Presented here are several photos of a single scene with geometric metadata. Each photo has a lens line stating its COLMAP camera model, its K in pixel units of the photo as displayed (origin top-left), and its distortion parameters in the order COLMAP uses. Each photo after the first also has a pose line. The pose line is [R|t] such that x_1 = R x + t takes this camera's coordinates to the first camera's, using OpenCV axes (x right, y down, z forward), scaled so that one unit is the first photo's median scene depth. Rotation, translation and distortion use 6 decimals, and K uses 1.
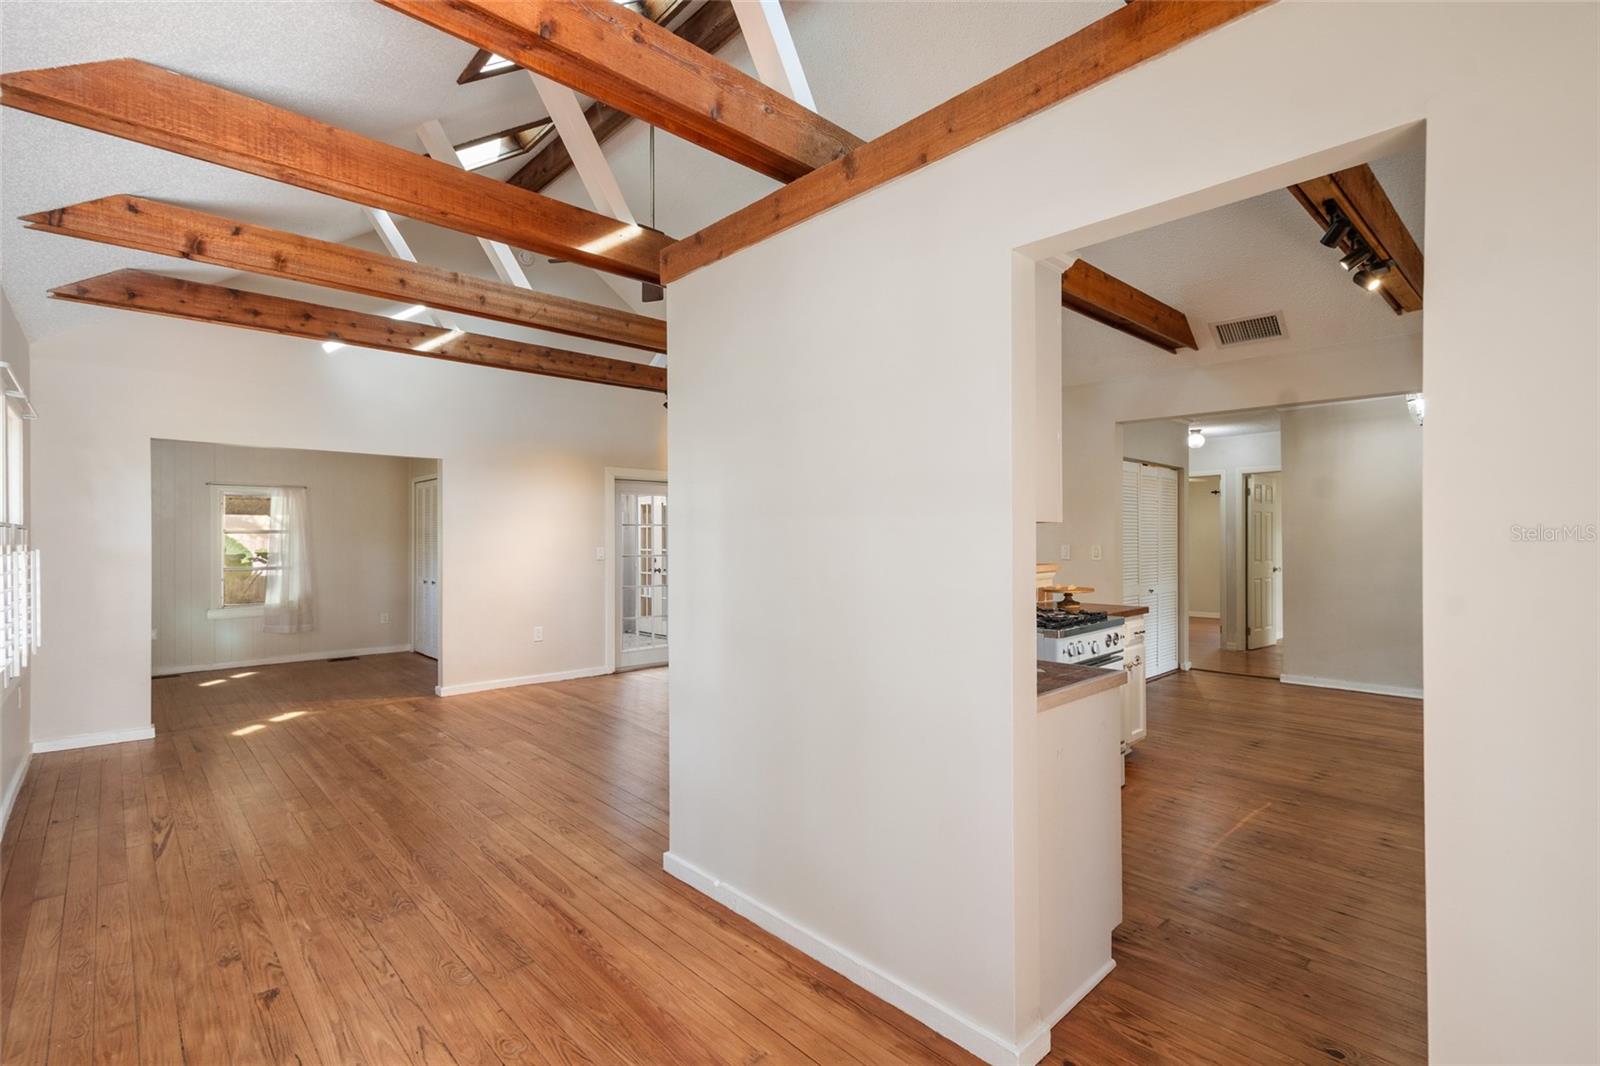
lens RADIAL K [[722.2, 0, 804.2], [0, 722.2, 541.6], [0, 0, 1]] dist [0.016863, -0.004392]
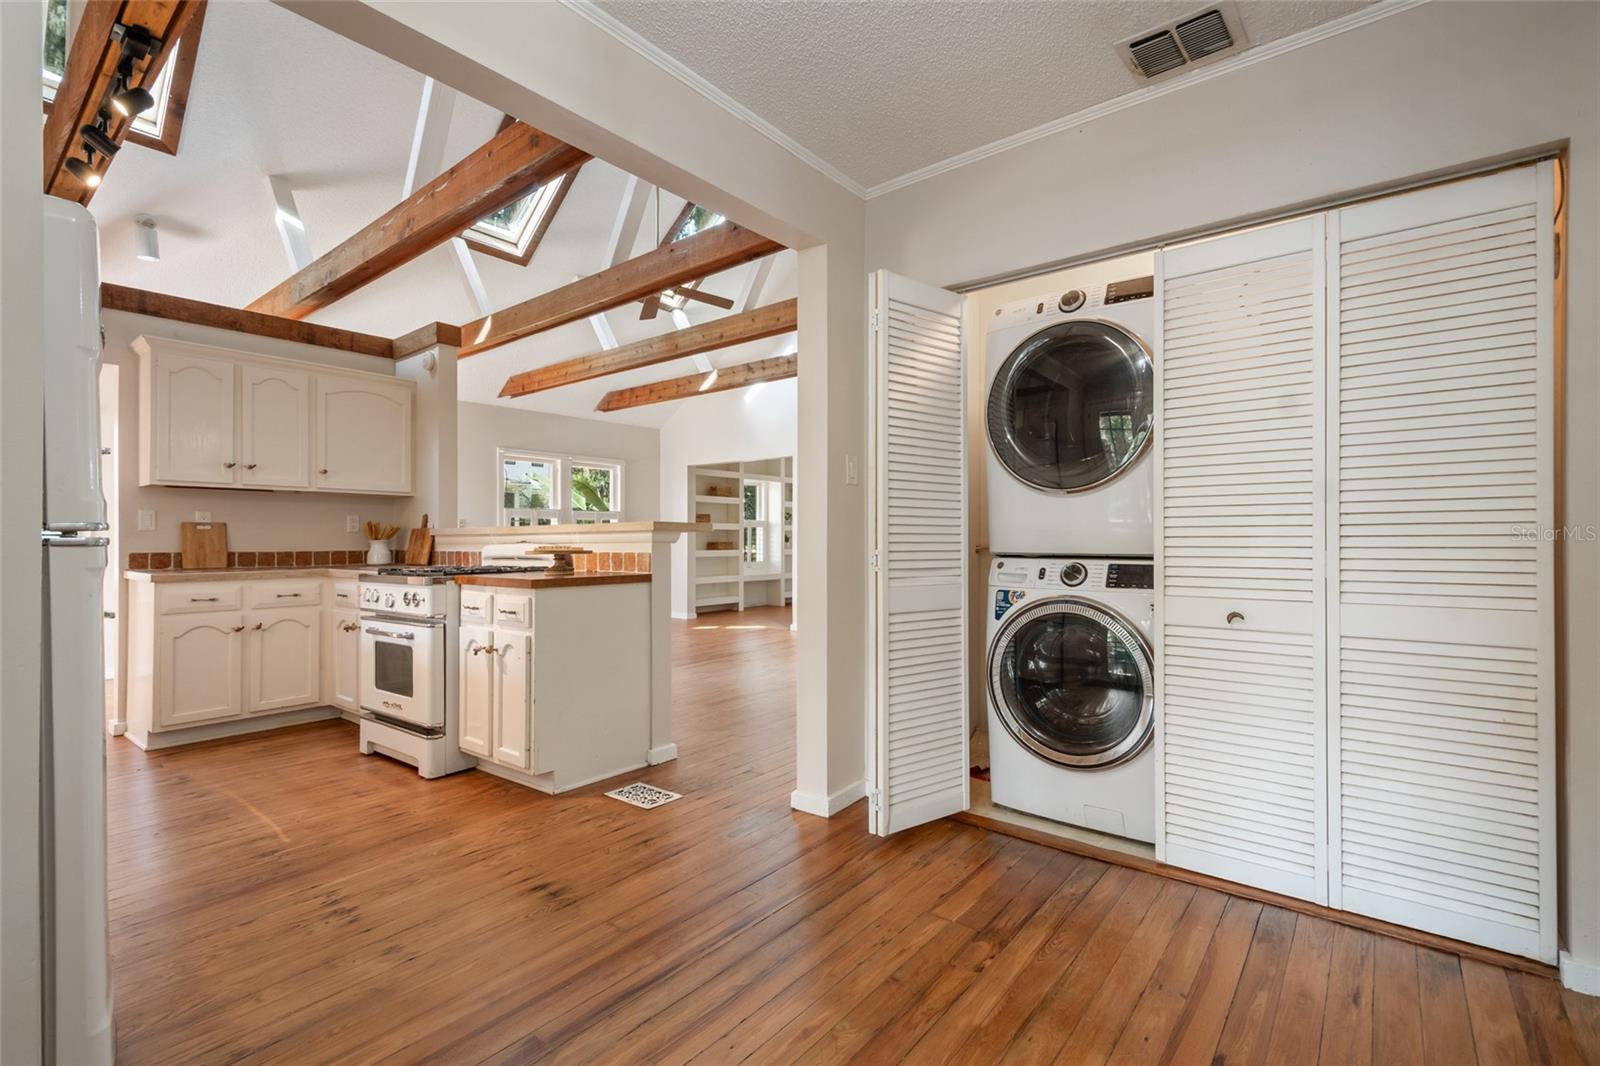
lens RADIAL K [[722.2, 0, 790.3], [0, 722.2, 528.1], [0, 0, 1]] dist [0.016863, -0.004392]
pose [[0.133125, -0.011457, -0.991033, 0.863427], [-0.000529, 0.999932, -0.011631, 0.037103], [0.991099, 0.002072, 0.133110, 0.849202]]
